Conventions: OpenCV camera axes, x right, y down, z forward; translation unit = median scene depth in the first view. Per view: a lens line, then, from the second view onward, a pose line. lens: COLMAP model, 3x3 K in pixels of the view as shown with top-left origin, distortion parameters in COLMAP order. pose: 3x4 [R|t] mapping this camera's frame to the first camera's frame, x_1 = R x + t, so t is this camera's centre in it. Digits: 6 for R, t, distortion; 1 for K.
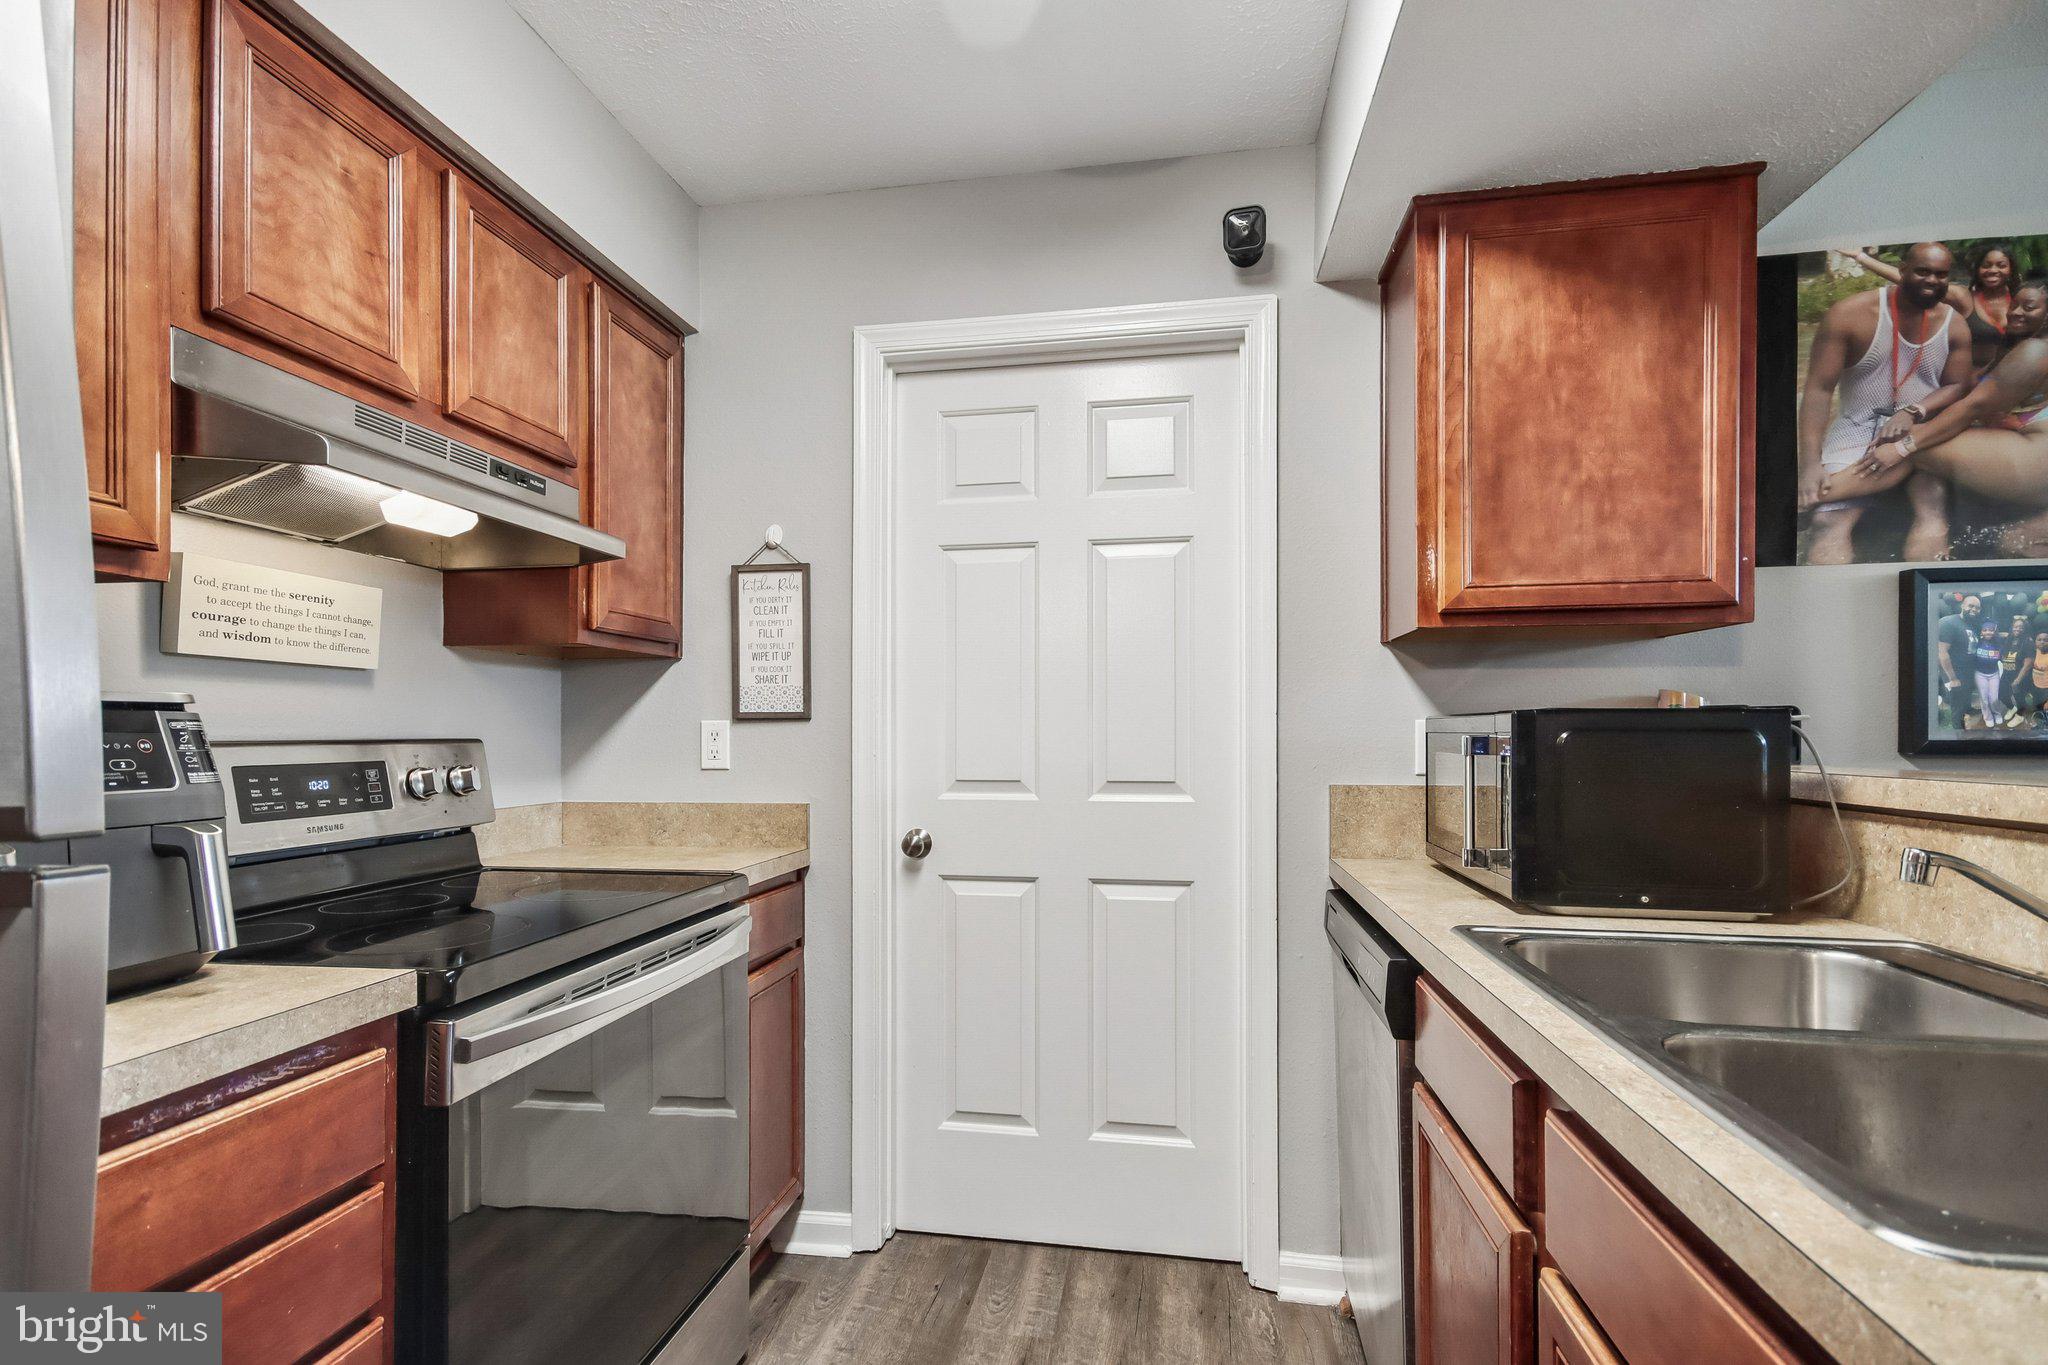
lens RADIAL K [[945.9, 0, 1030.8], [0, 945.9, 726.9], [0, 0, 1]] dist [0.022260, -0.009015]
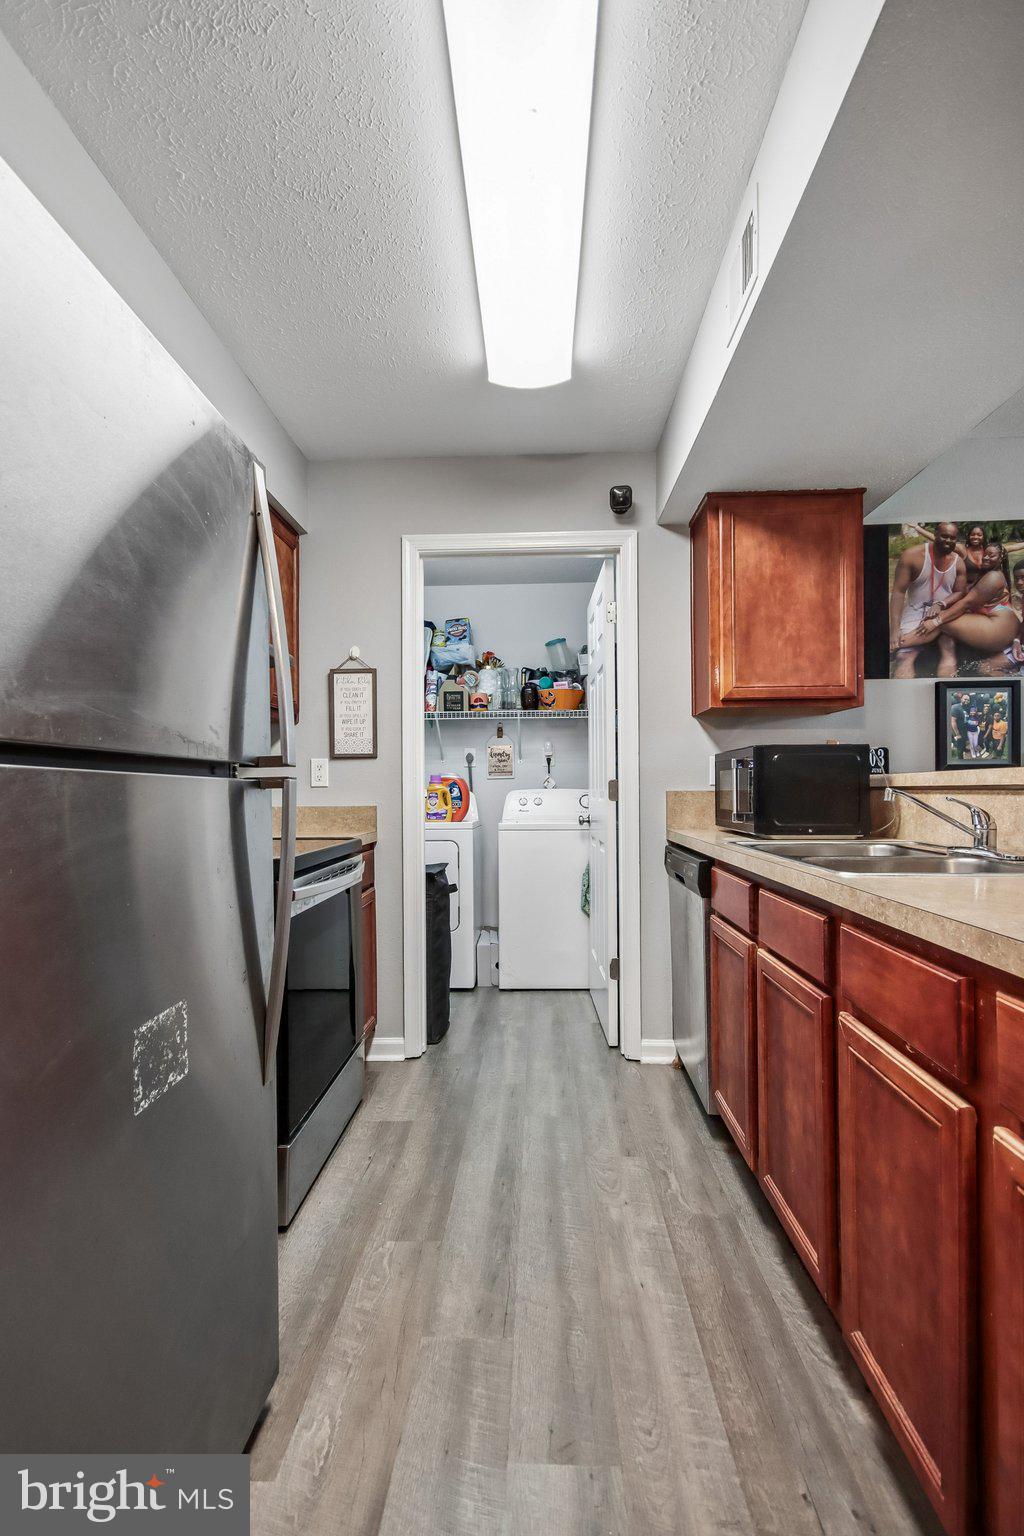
lens RADIAL K [[709.5, 0, 514.7], [0, 709.5, 782.7], [0, 0, 1]] dist [0.022260, -0.009015]
pose [[0.992228, -0.004075, 0.124364, -0.174220], [0.004891, 0.999968, -0.006260, 0.056964], [-0.124334, 0.006820, 0.992217, -0.400517]]
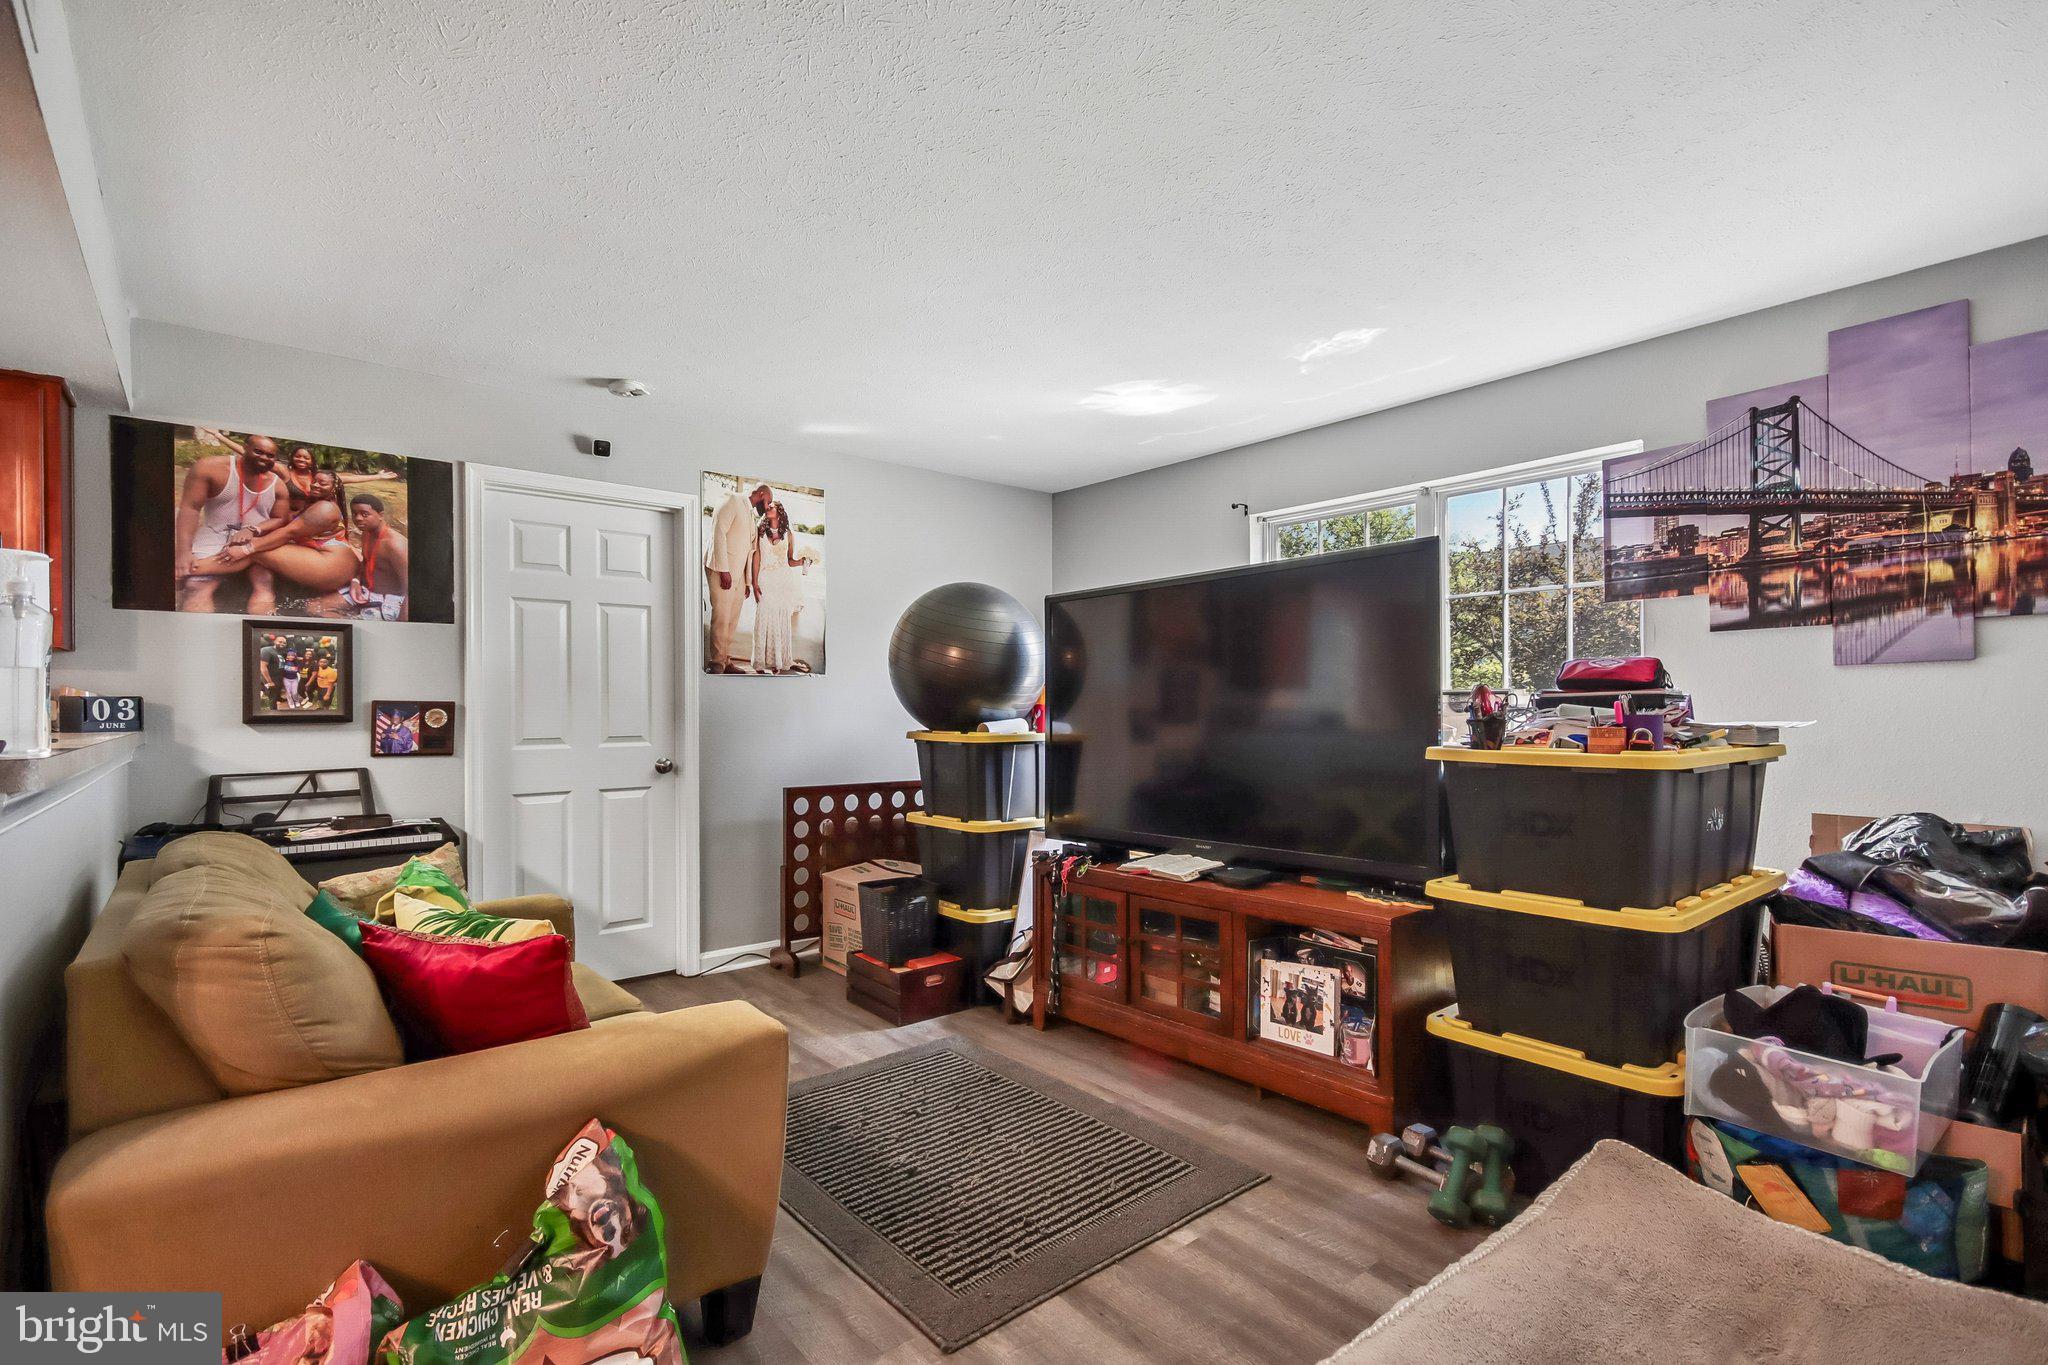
lens RADIAL K [[945.9, 0, 1037.9], [0, 945.9, 709.6], [0, 0, 1]] dist [0.022260, -0.009015]
pose [[0.639153, -0.006899, 0.769048, 0.488001], [-0.000227, 0.999958, 0.009159, -0.013933], [-0.769079, -0.006029, 0.639125, -1.248577]]
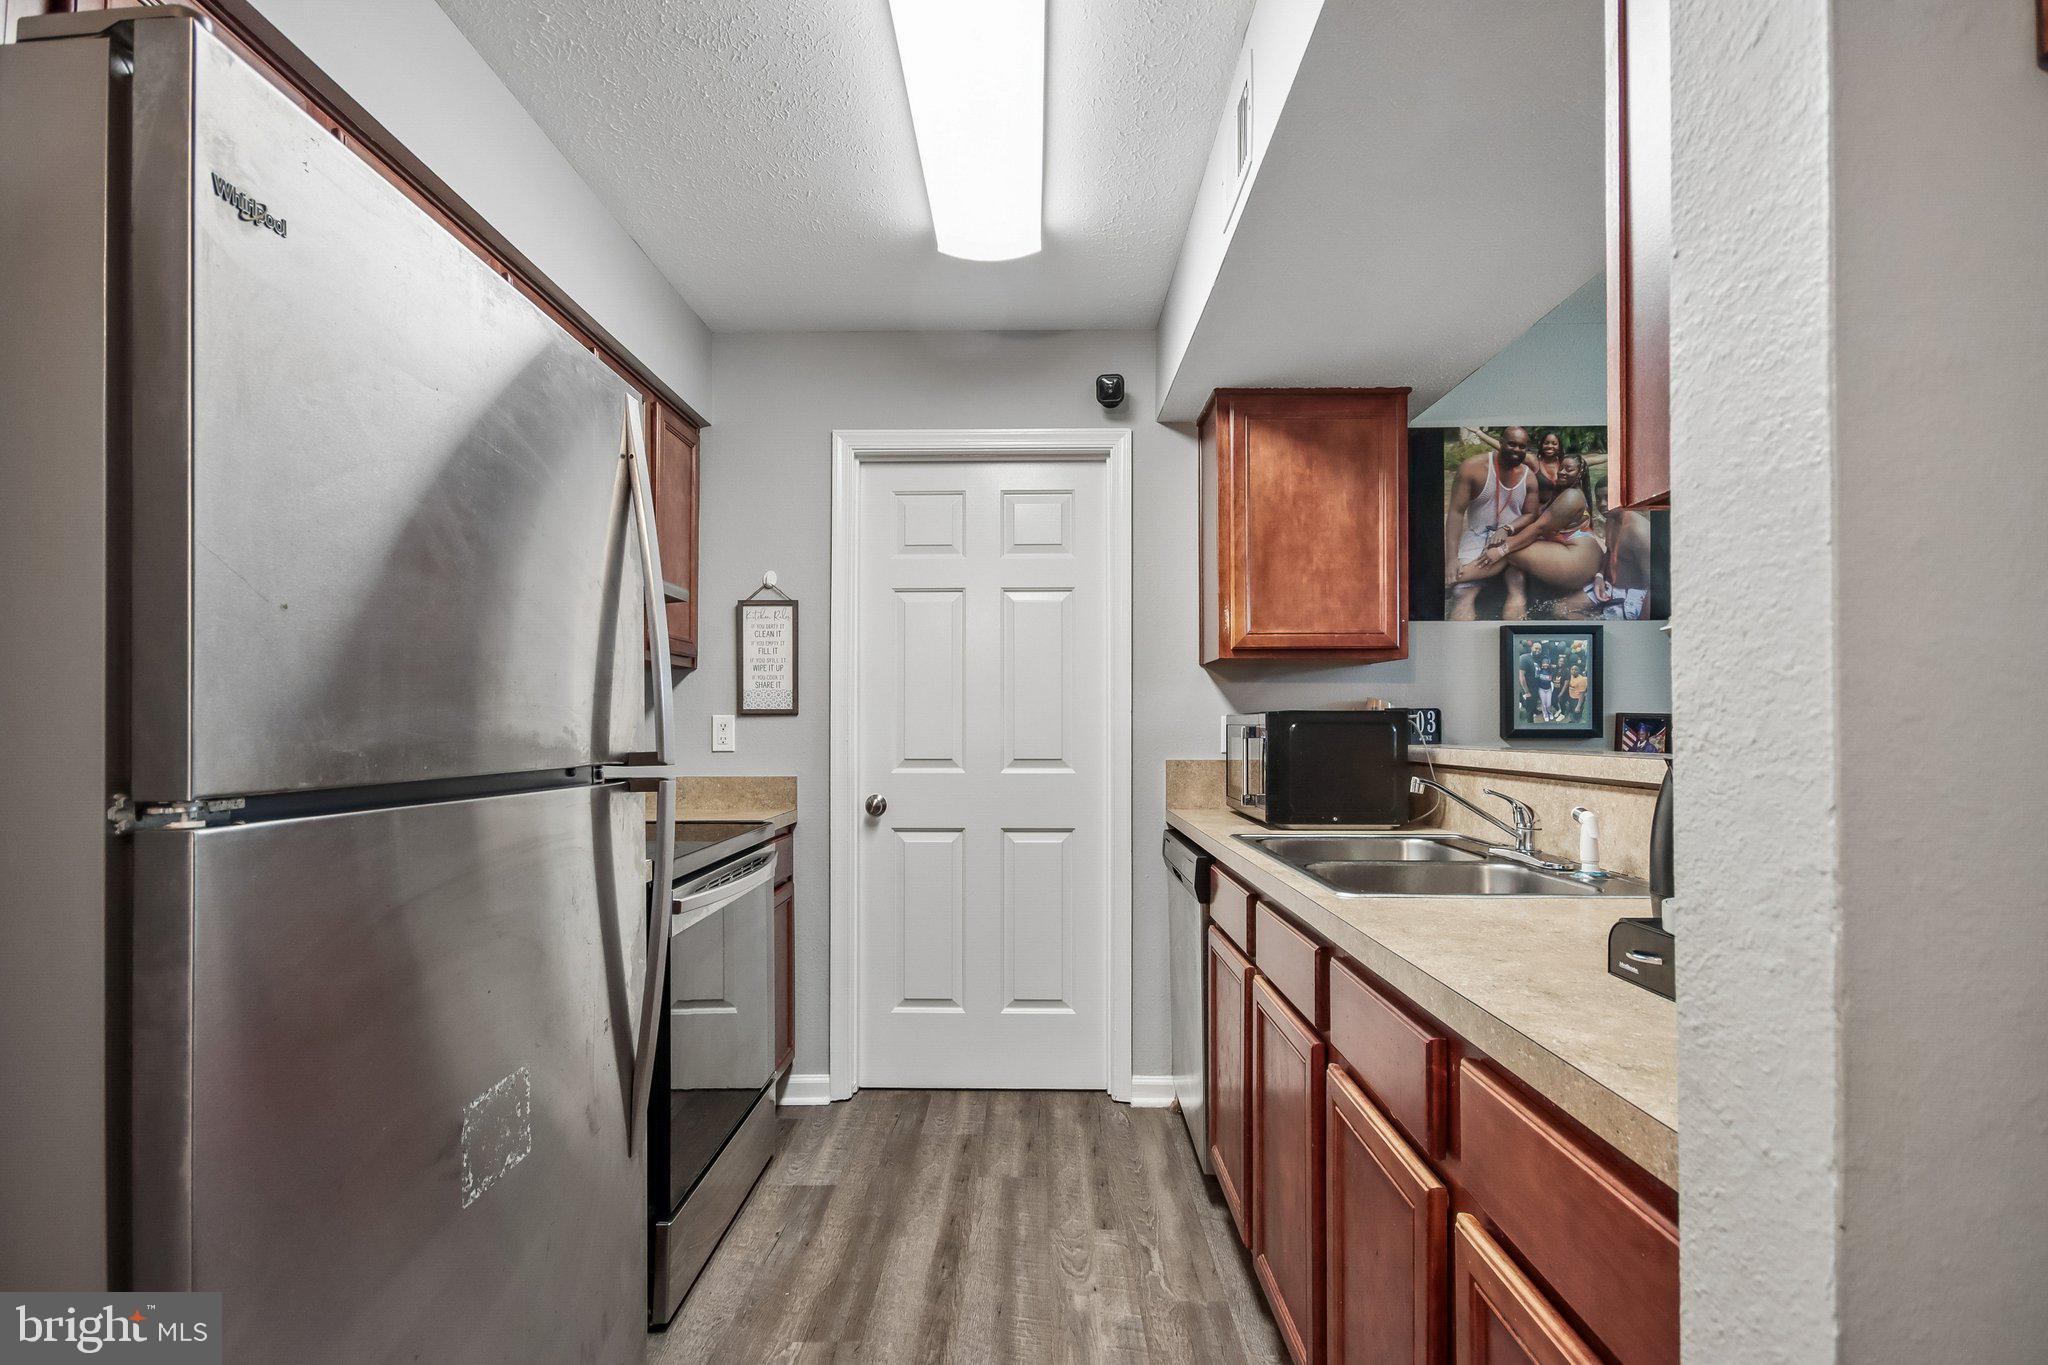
lens RADIAL K [[945.9, 0, 1032.2], [0, 945.9, 706.7], [0, 0, 1]] dist [0.022260, -0.009015]
pose [[0.988020, 0.003628, 0.154286, -0.133425], [-0.001754, 0.999923, -0.012277, -0.003490], [-0.154319, 0.011859, 0.987950, -0.481068]]
